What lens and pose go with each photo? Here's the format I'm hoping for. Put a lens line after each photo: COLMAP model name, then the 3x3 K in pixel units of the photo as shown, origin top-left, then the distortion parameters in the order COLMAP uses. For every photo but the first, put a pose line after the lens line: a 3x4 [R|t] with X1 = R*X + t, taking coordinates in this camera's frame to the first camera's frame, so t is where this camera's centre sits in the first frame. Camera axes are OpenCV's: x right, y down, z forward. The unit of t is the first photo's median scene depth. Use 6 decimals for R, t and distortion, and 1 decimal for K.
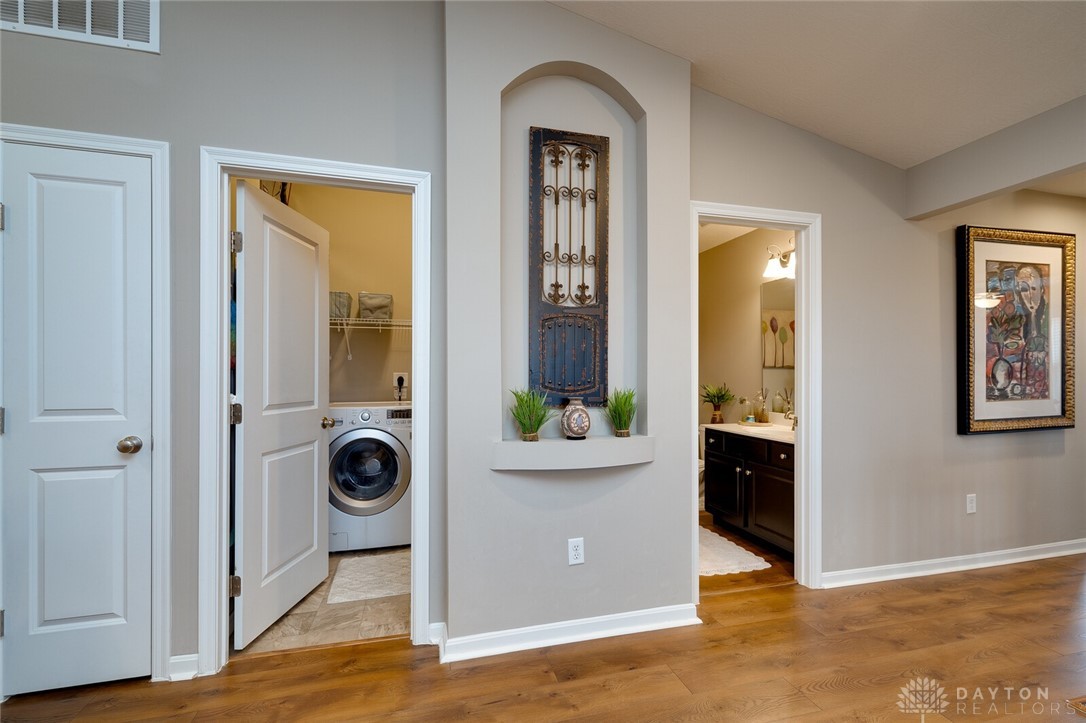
lens RADIAL K [[477.7, 0, 544.2], [0, 477.7, 372.6], [0, 0, 1]] dist [0.002247, 0.000161]
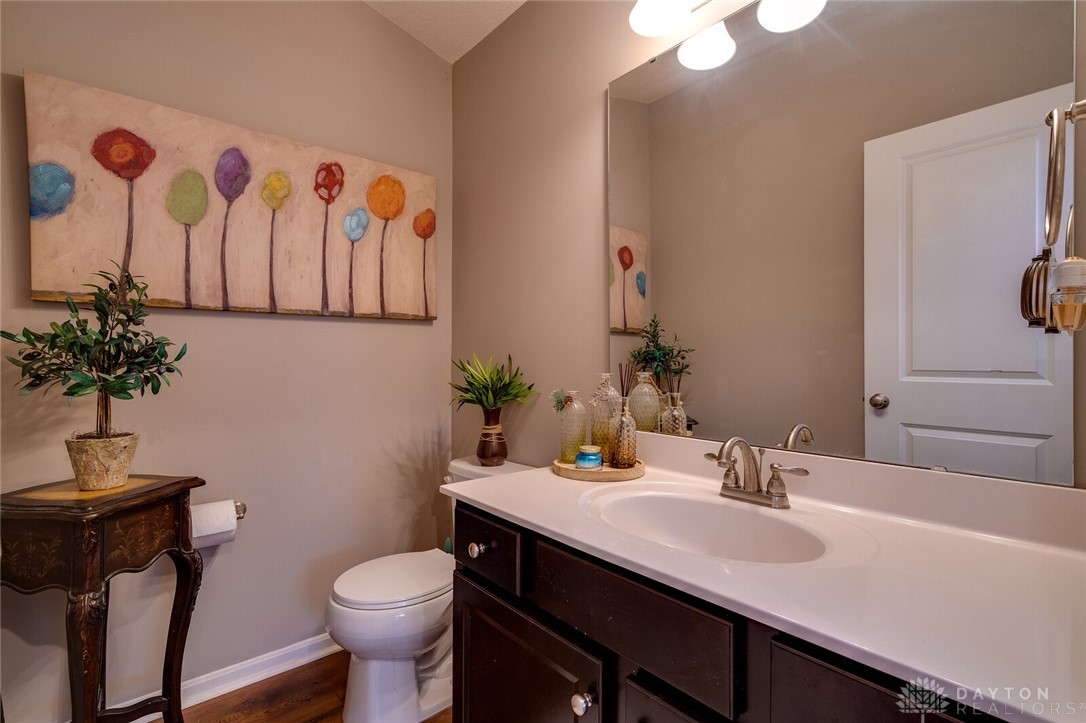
lens RADIAL K [[477.7, 0, 541.7], [0, 477.7, 365.2], [0, 0, 1]] dist [0.002247, 0.000161]
pose [[0.898048, -0.002037, 0.439893, 0.225932], [-0.002966, 0.999939, 0.010685, 0.026599], [-0.439887, -0.010900, 0.897987, 0.631393]]
